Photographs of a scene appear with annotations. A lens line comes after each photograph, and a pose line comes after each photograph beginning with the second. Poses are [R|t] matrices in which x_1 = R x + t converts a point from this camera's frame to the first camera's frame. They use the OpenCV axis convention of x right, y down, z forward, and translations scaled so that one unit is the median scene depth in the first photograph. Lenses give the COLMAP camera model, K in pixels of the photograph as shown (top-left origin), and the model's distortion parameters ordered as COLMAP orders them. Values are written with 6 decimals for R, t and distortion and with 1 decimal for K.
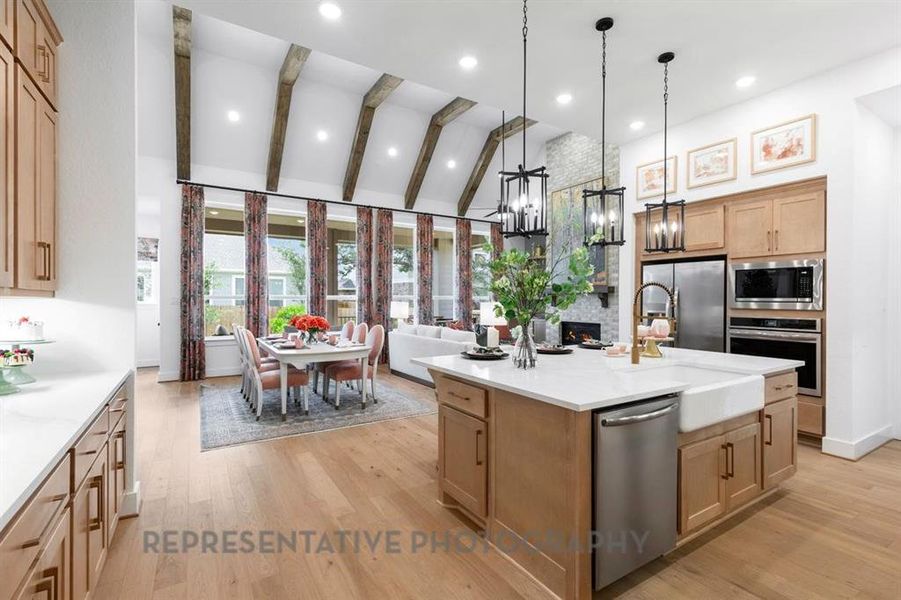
lens RADIAL K [[406.8, 0, 450.5], [0, 406.8, 300.0], [0, 0, 1]] dist [0.001942, -0.000050]
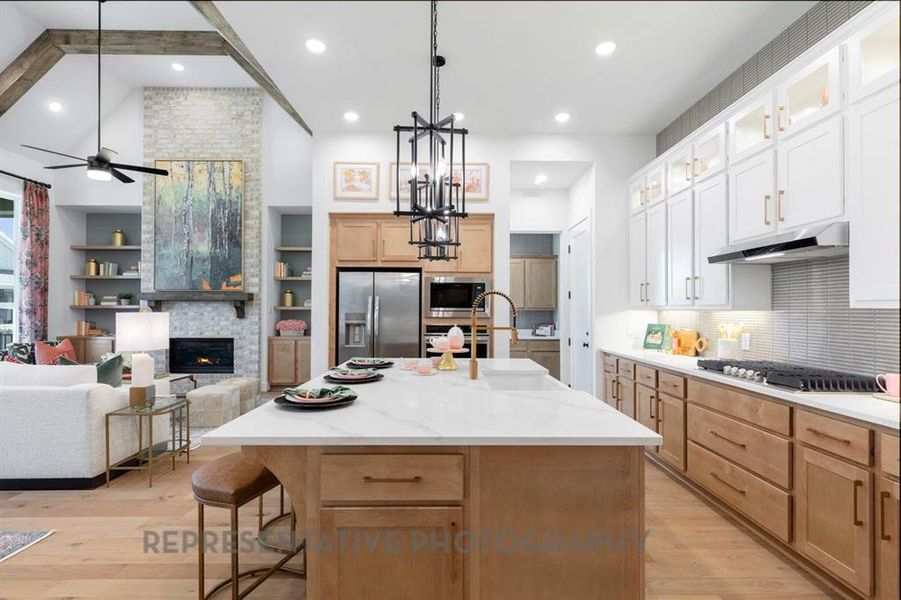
lens RADIAL K [[422.3, 0, 448.7], [0, 422.3, 311.2], [0, 0, 1]] dist [-0.000485, -0.000329]
pose [[0.529157, -0.004435, 0.848512, -0.120129], [-0.000816, 0.999983, 0.005736, -0.000974], [-0.848524, -0.003728, 0.529144, 0.169714]]
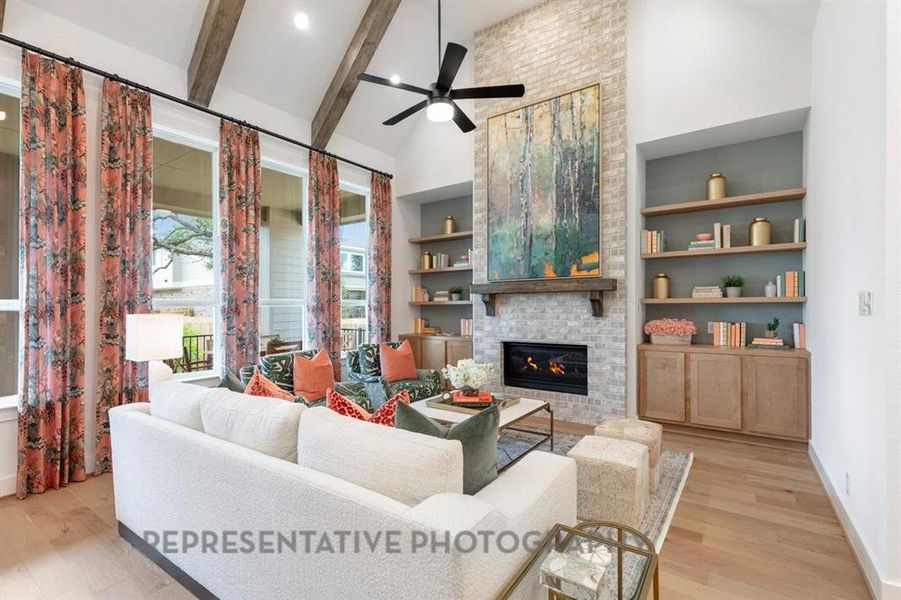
lens RADIAL K [[415.9, 0, 461.7], [0, 415.9, 300.0], [0, 0, 1]] dist [-0.004060, -0.000669]
pose [[0.916300, -0.007353, 0.400426, -0.023961], [0.013039, 0.999849, -0.011476, -0.000458], [-0.400281, 0.015736, 0.916257, 0.511447]]
